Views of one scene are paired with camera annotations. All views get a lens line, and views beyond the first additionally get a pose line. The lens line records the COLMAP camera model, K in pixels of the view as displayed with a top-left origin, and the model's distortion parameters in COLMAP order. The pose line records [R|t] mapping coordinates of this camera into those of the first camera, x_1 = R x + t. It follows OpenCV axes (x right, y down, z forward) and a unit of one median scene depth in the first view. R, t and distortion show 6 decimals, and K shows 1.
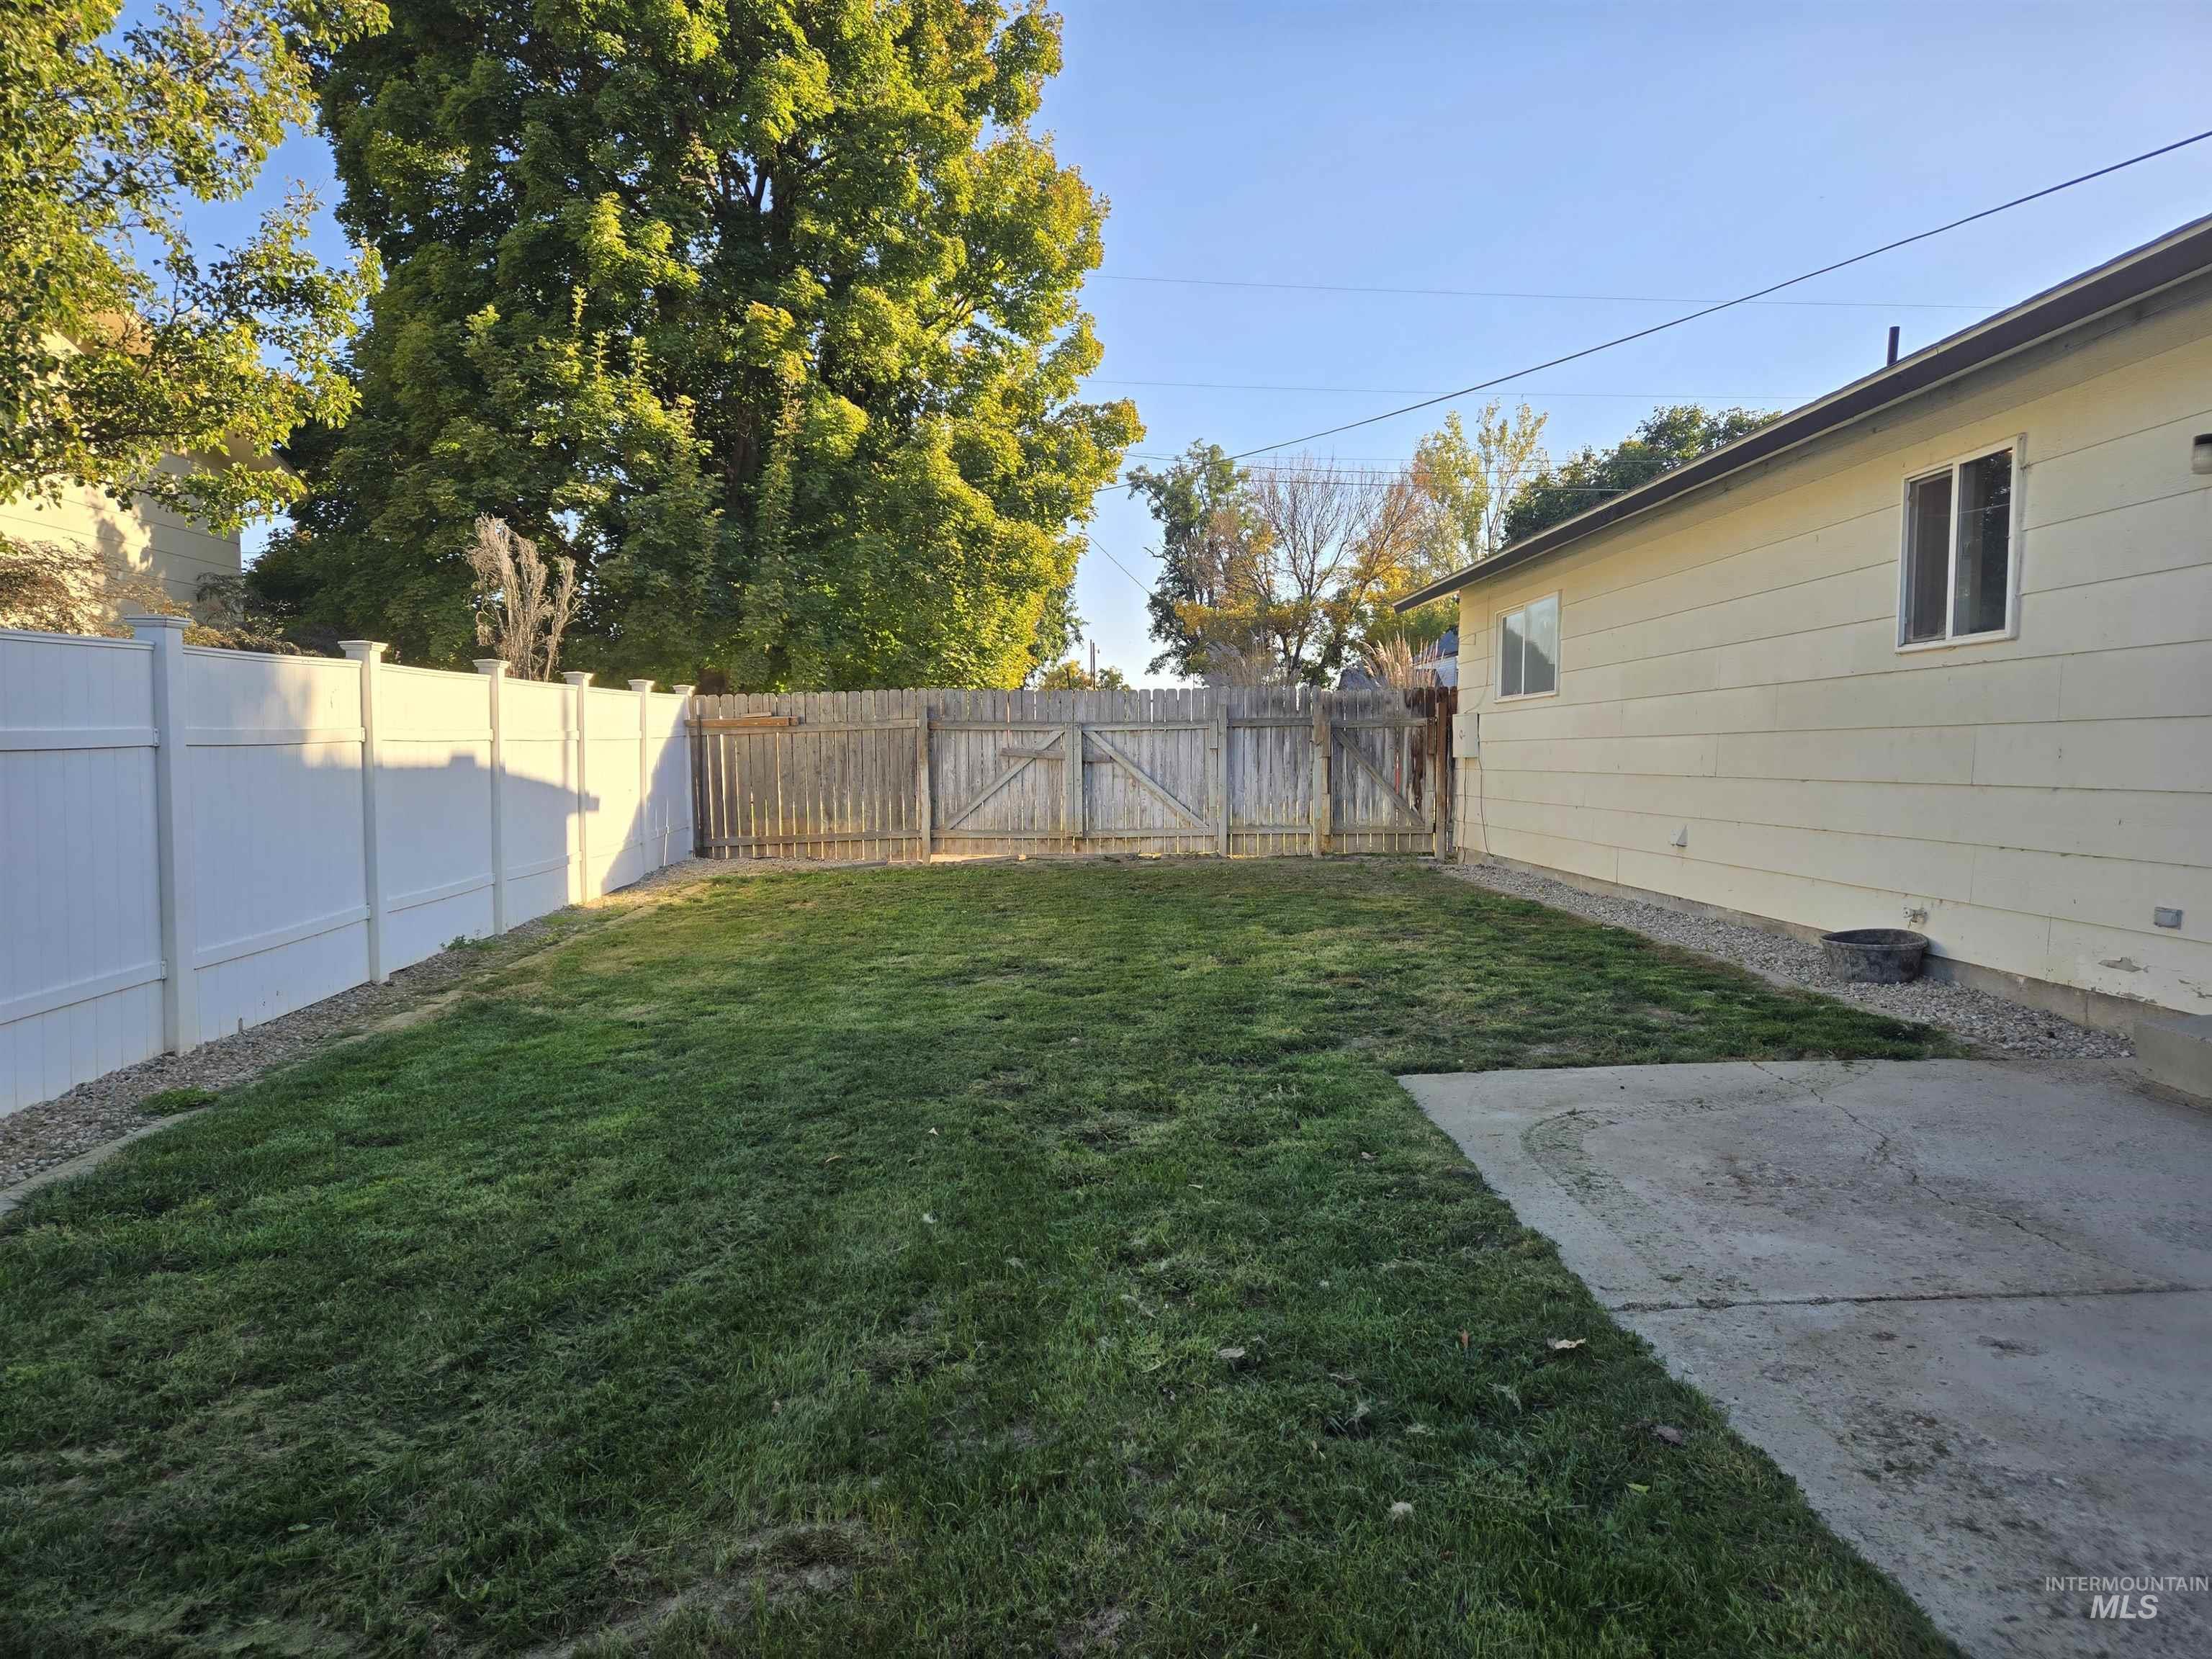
lens RADIAL K [[1475.0, 0, 1152.8], [0, 1475.0, 833.0], [0, 0, 1]] dist [0.087974, -0.077520]
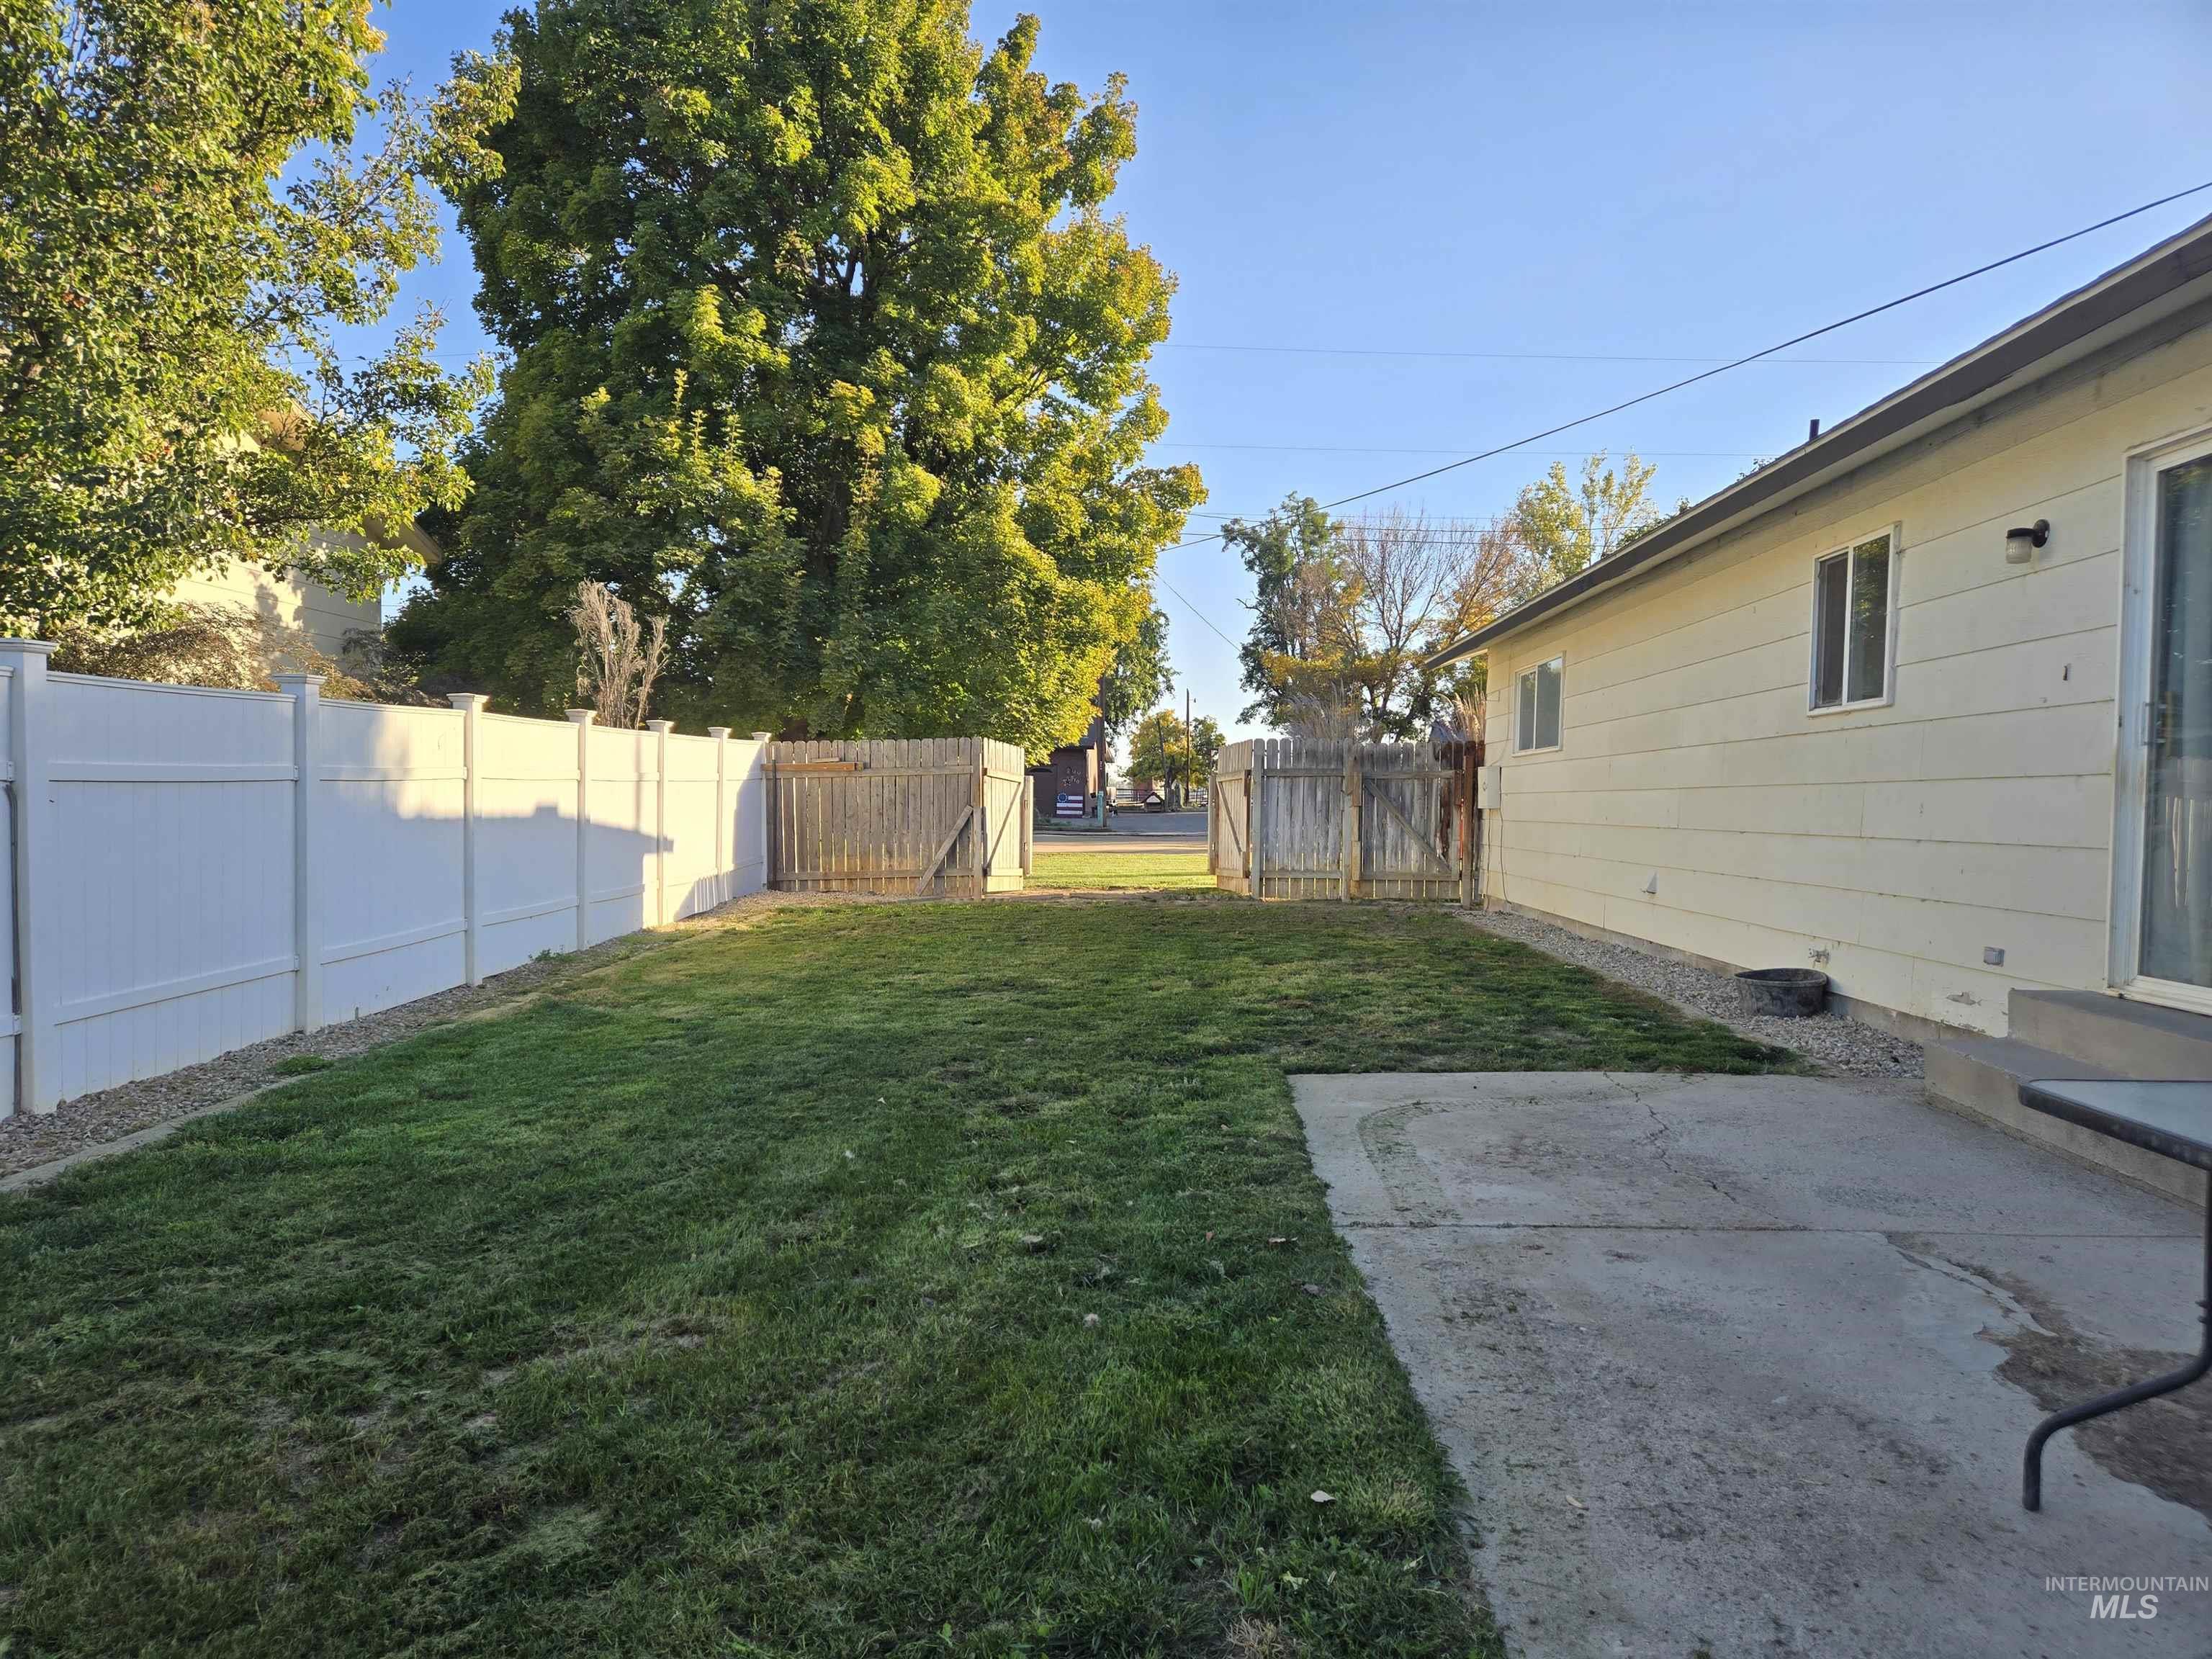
lens RADIAL K [[1472.8, 0, 1127.5], [0, 1472.8, 855.4], [0, 0, 1]] dist [0.079920, -0.070420]
pose [[0.996401, 0.017241, -0.082998, 0.043285], [-0.018703, 0.999683, -0.016875, 0.004297], [0.082681, 0.018367, 0.996407, -0.058666]]
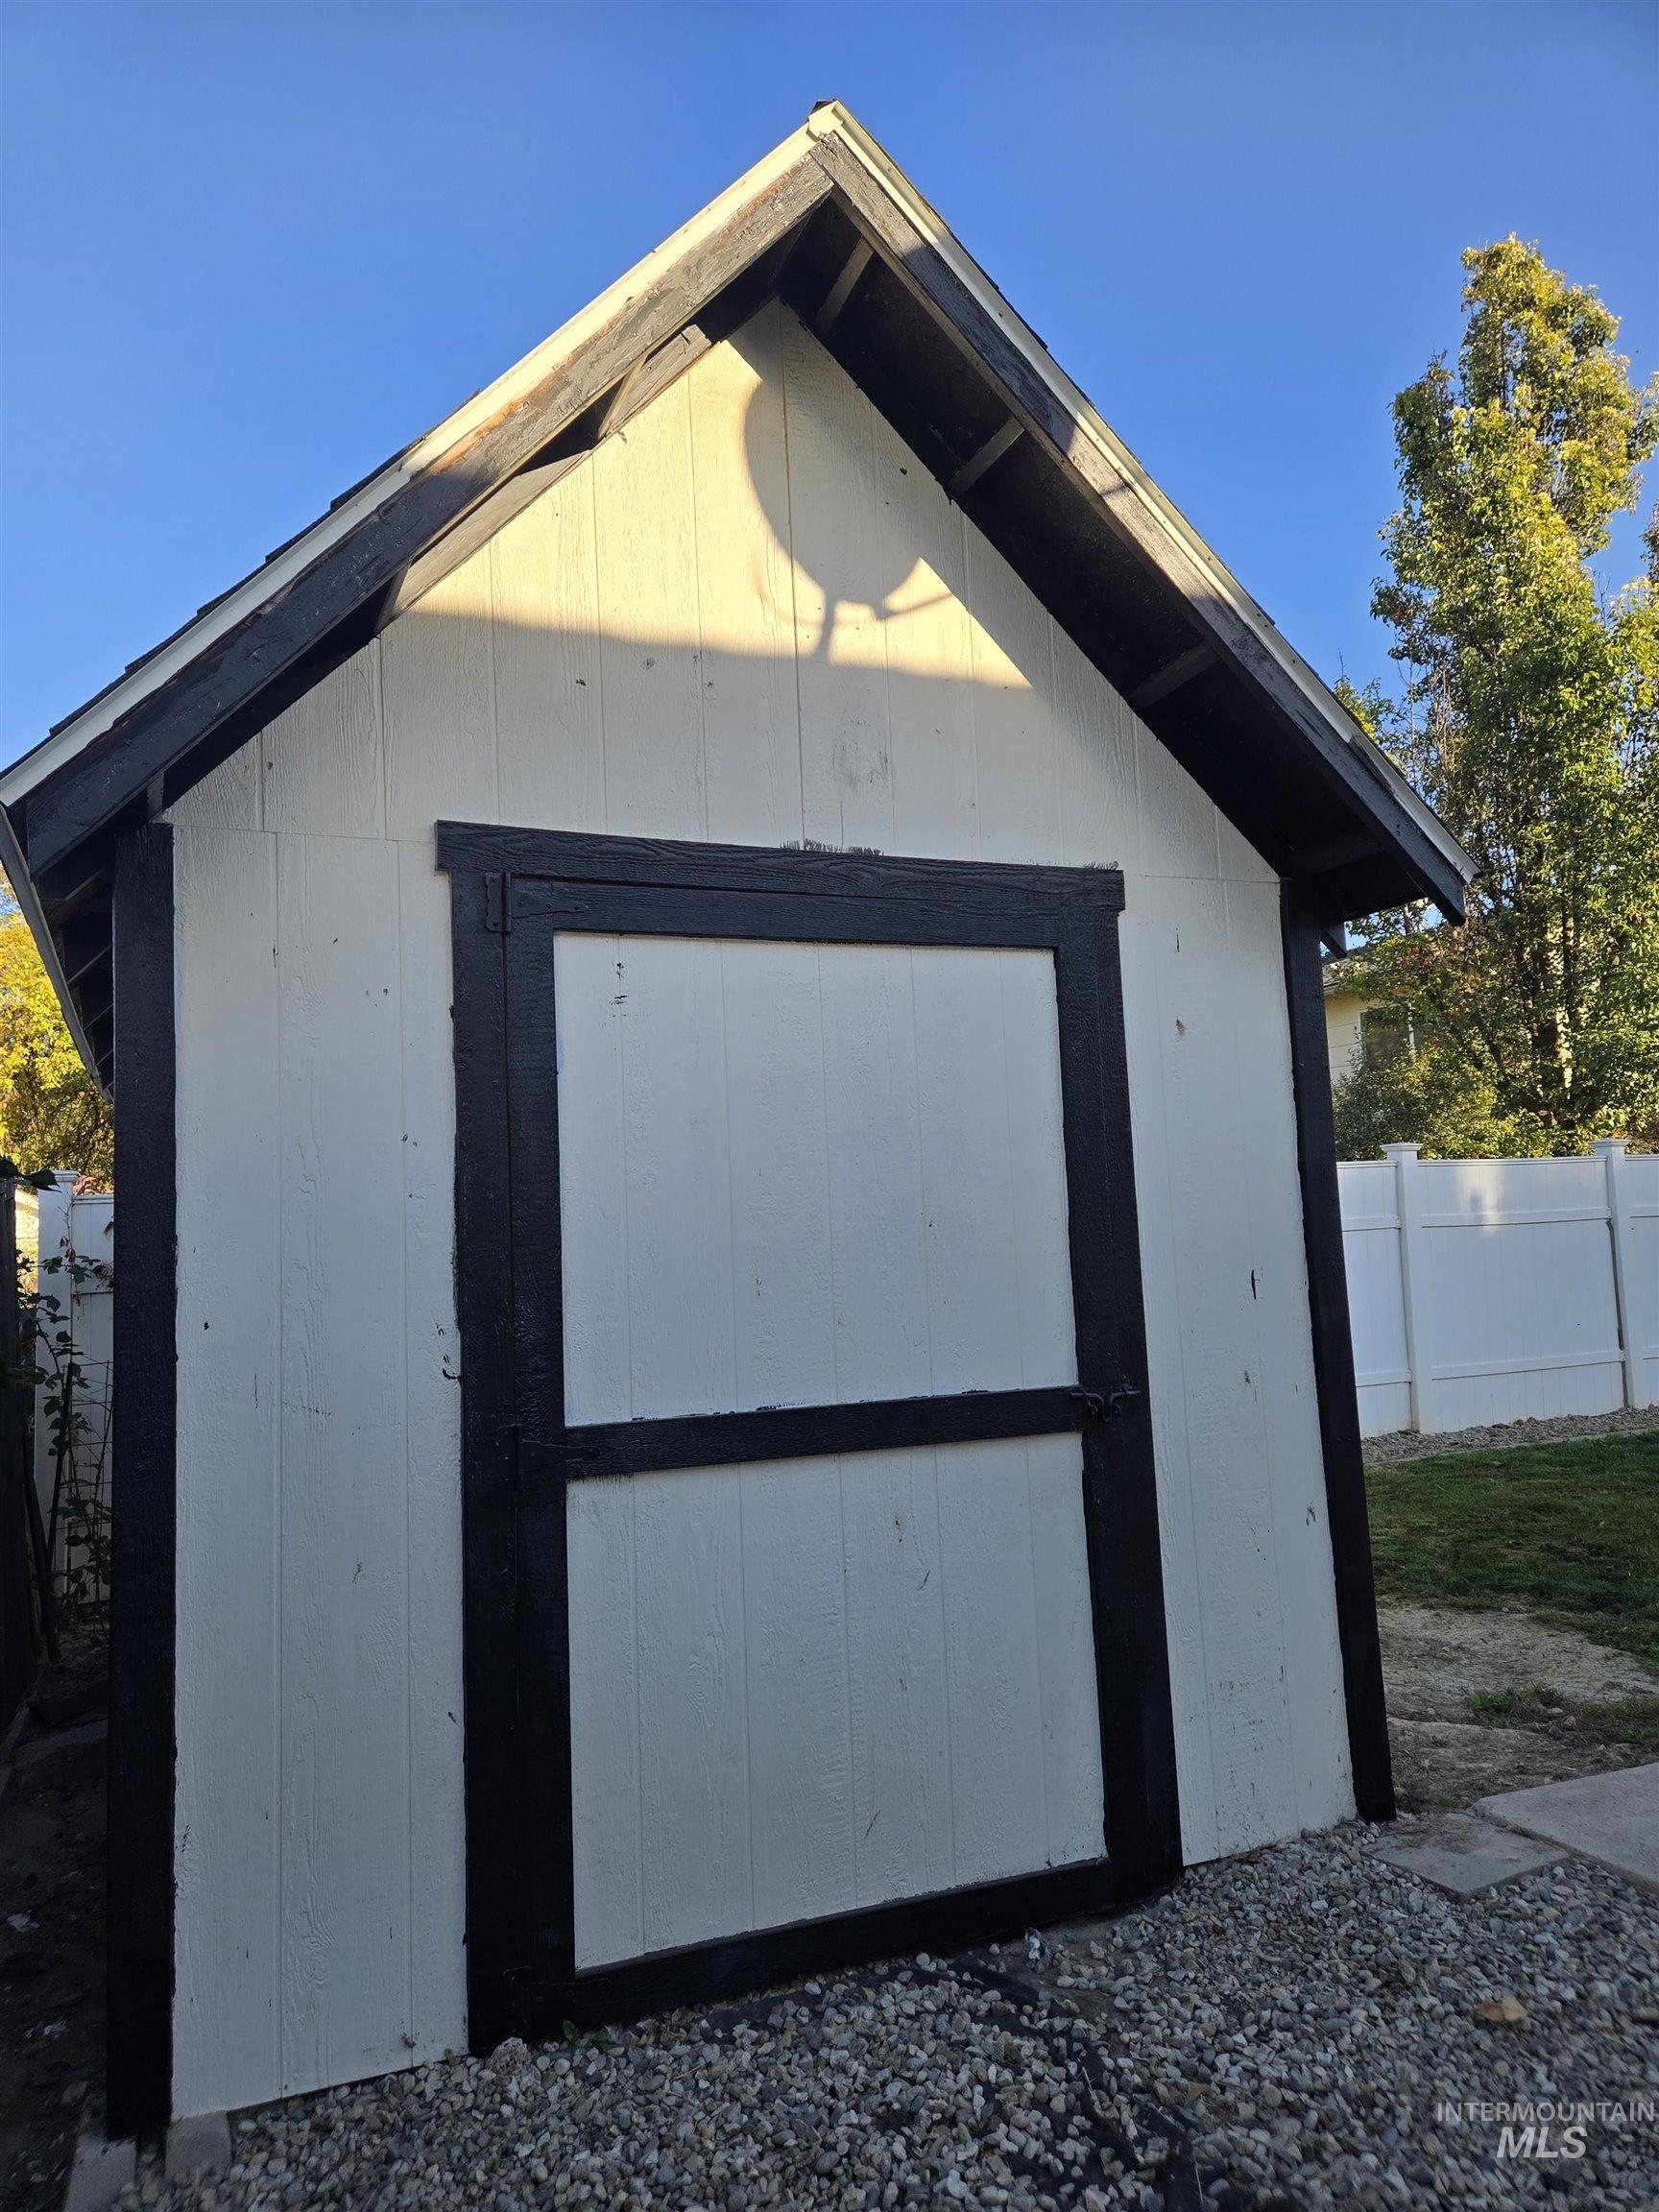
lens RADIAL K [[1472.8, 0, 793.9], [0, 1472.8, 1127.3], [0, 0, 1]] dist [0.079920, -0.070420]
pose [[0.327848, -0.074571, -0.941783, 0.245278], [-0.021194, 0.996048, -0.086246, 0.009668], [0.944493, 0.048236, 0.324972, -0.268725]]
